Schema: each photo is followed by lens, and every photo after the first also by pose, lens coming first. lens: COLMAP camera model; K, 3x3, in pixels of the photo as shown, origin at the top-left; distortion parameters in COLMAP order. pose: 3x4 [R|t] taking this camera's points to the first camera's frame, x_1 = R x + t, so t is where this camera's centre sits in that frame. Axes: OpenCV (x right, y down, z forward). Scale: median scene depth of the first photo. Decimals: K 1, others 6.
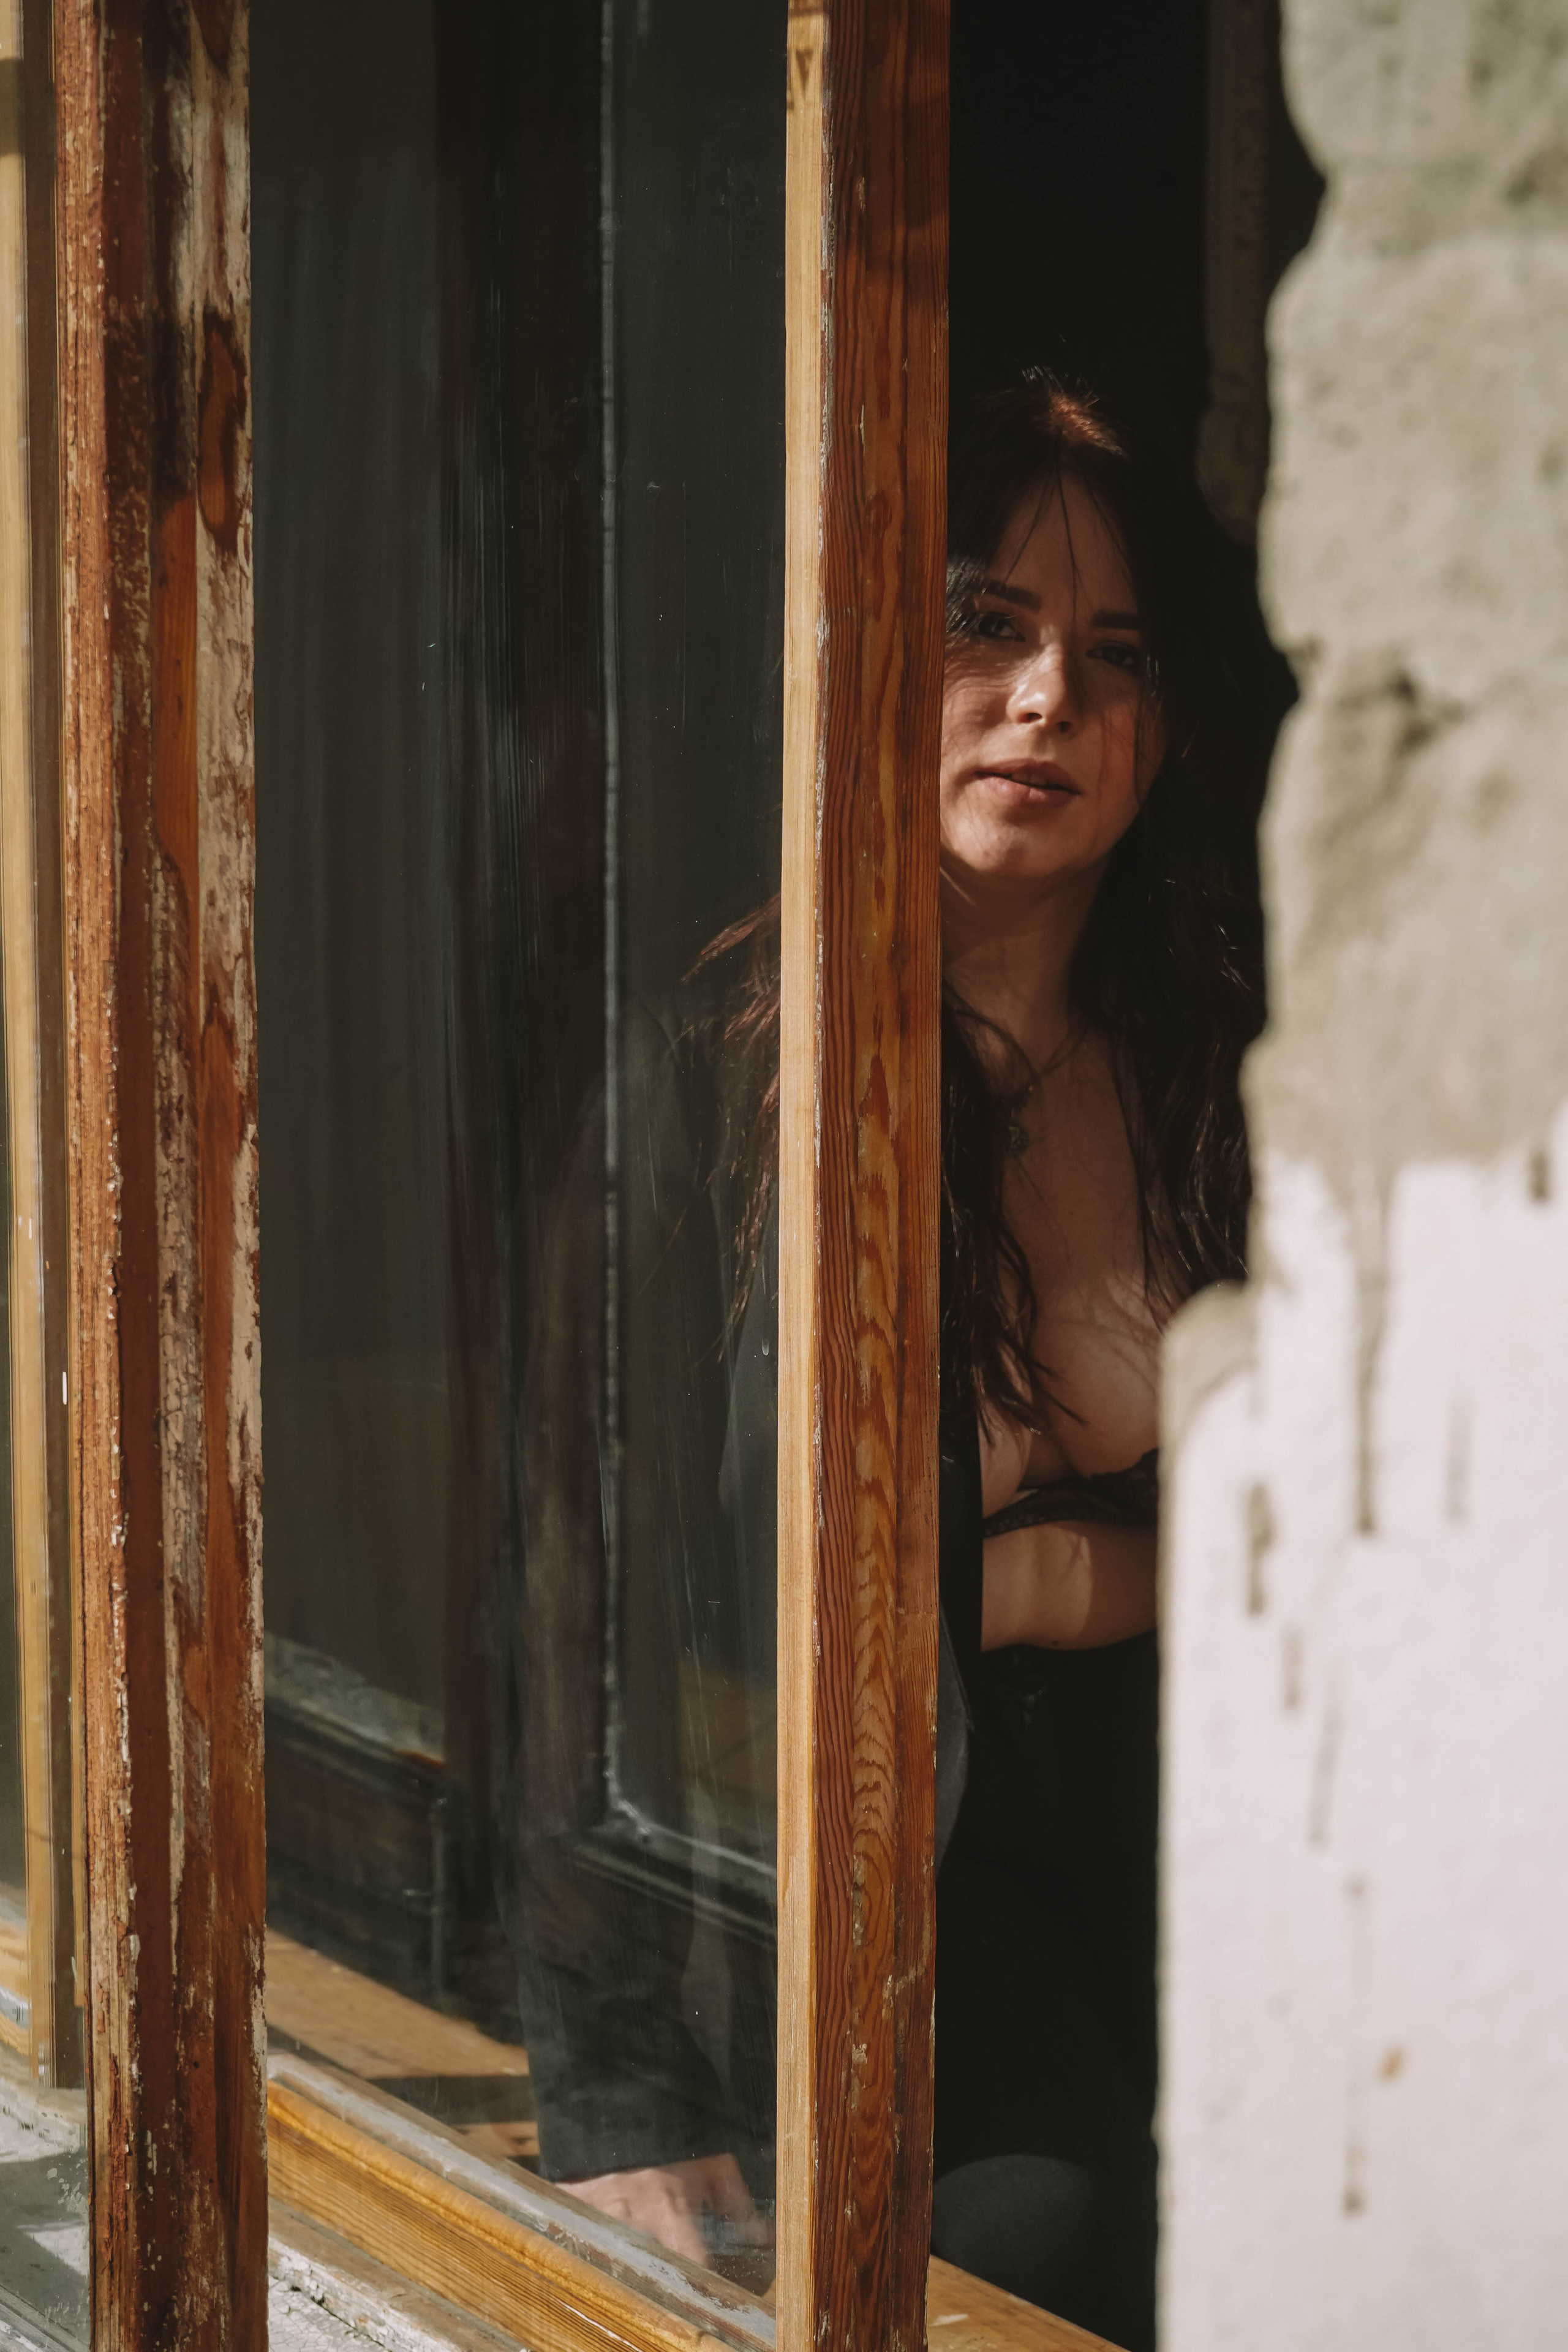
lens RADIAL K [[4488.9, 0, 780.1], [0, 4488.9, 1176.4], [0, 0, 1]] dist [0.076570, 0.000000]
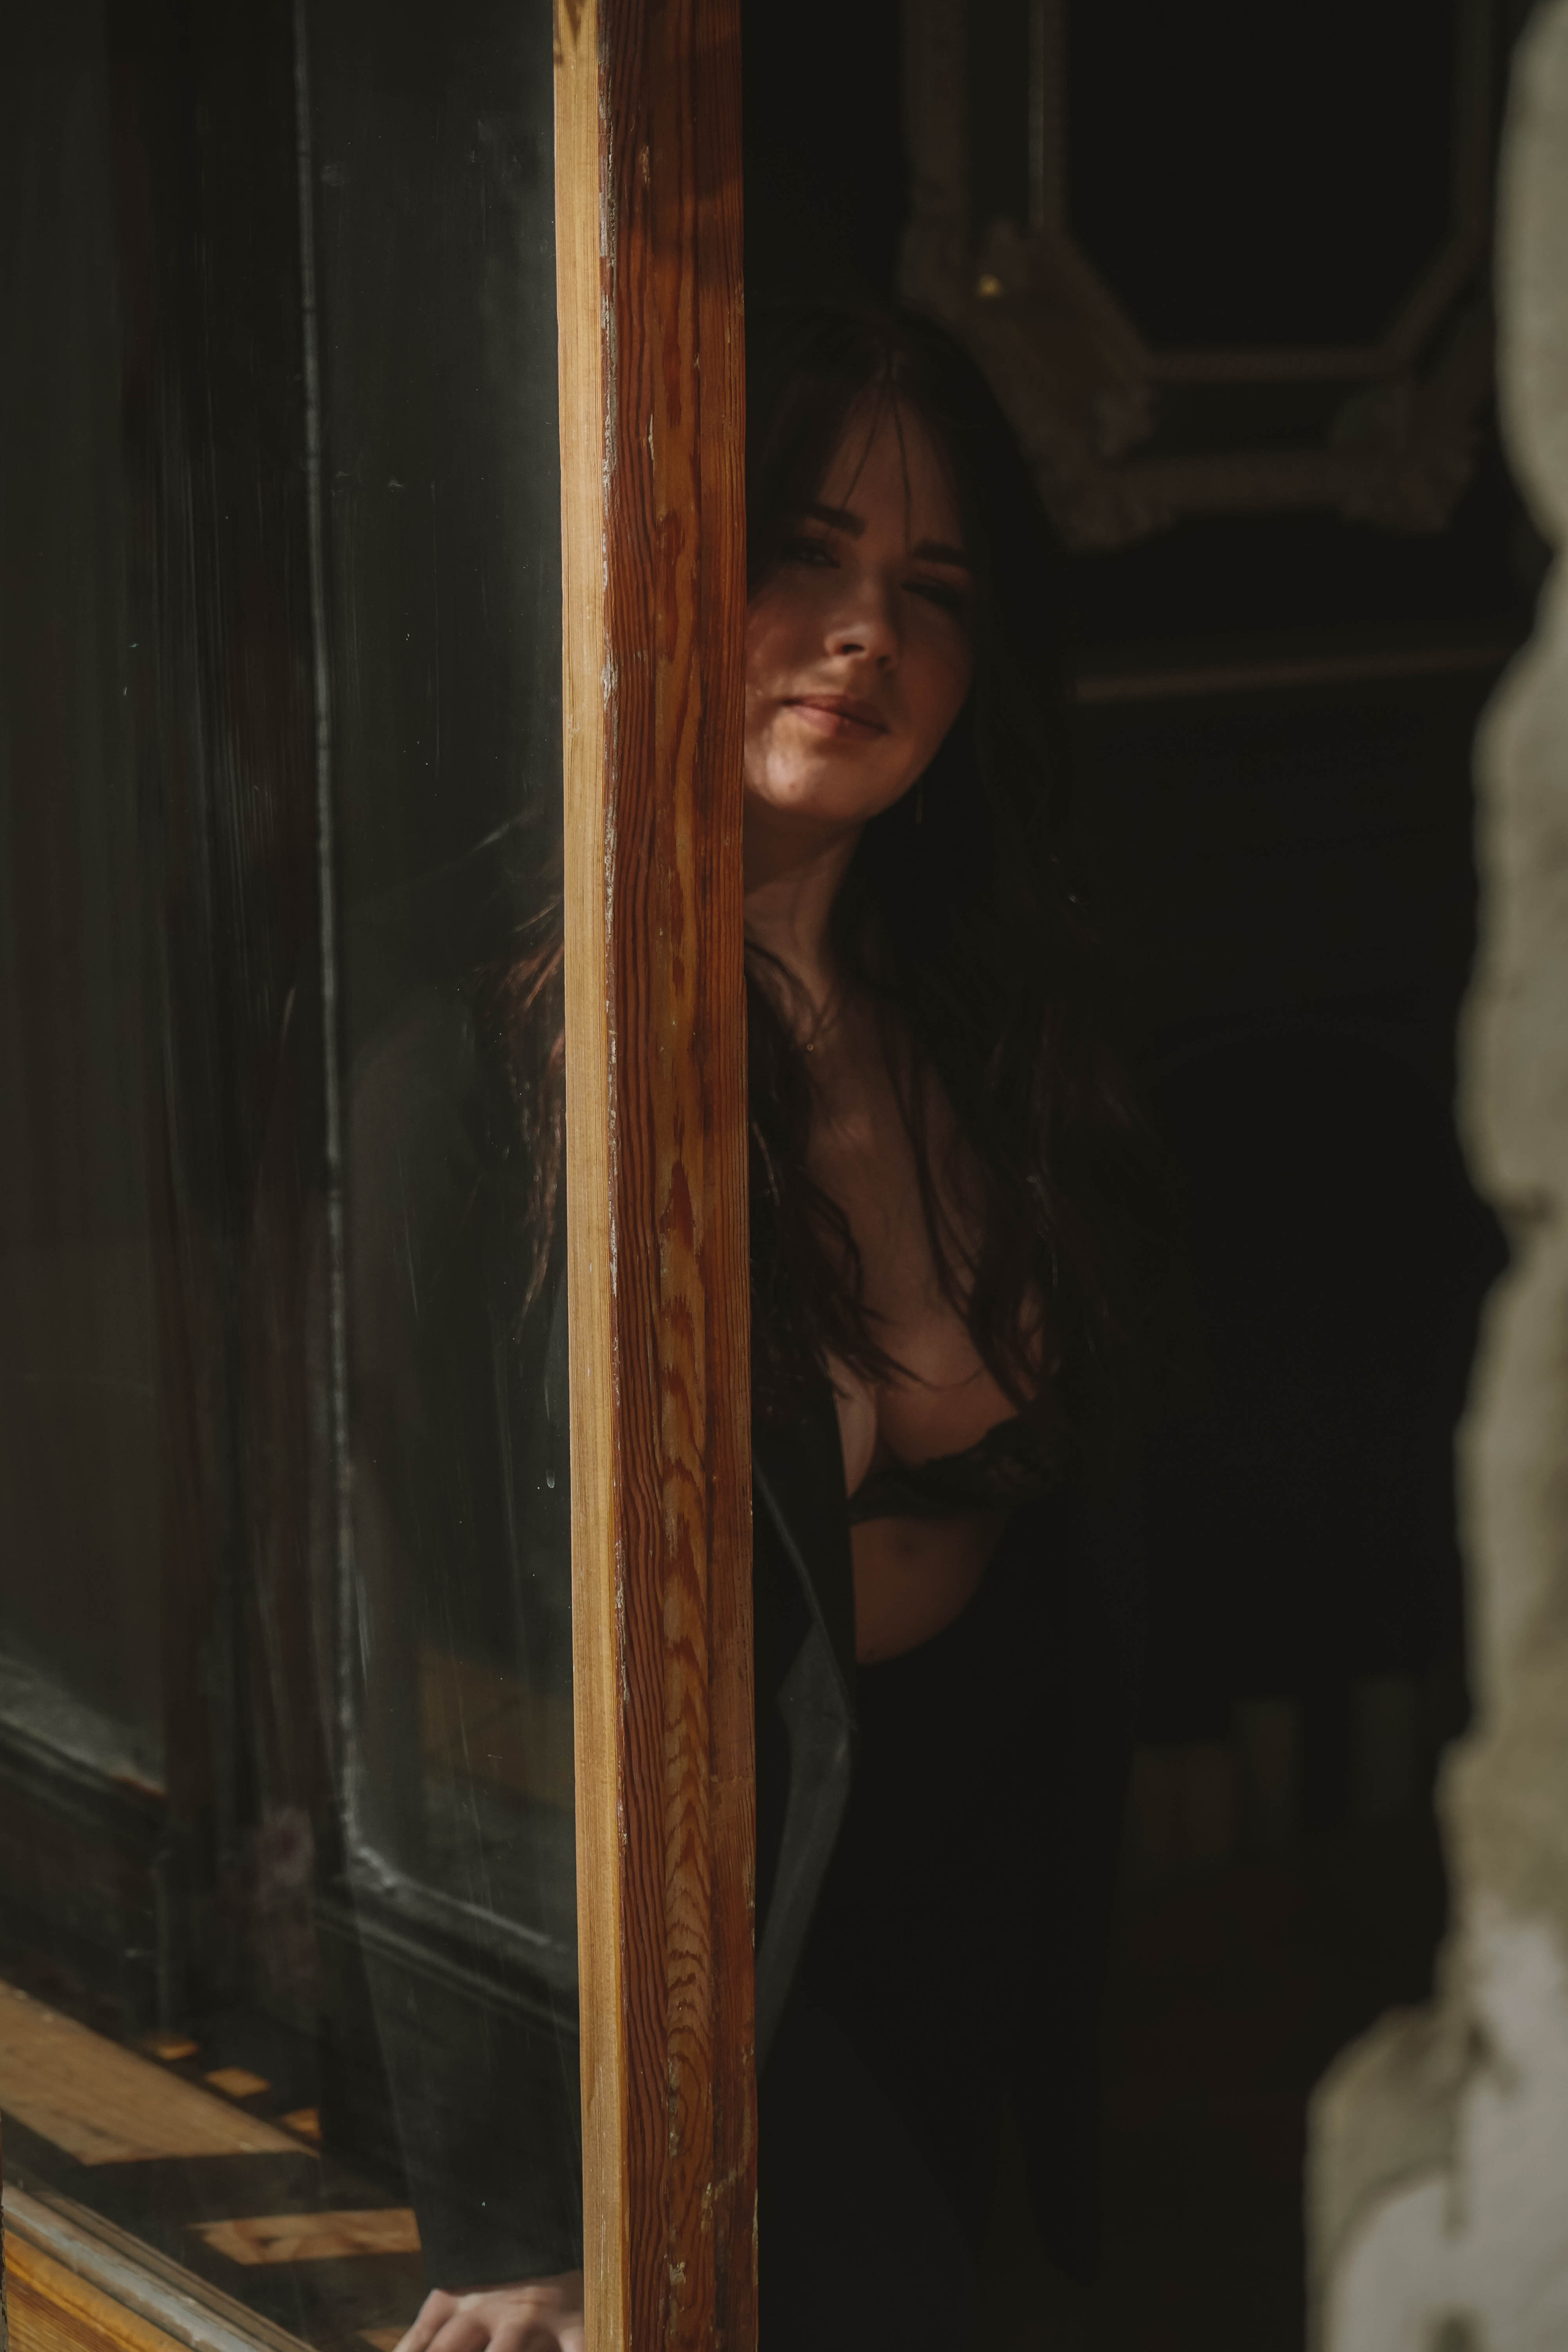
lens RADIAL K [[4371.9, 0, 789.8], [0, 4371.9, 1174.9], [0, 0, 1]] dist [0.057411, 0.000000]
pose [[0.996066, -0.025517, 0.084864, -0.028174], [0.019217, 0.997056, 0.074235, -0.085006], [-0.086508, -0.072312, 0.993623, 0.156481]]
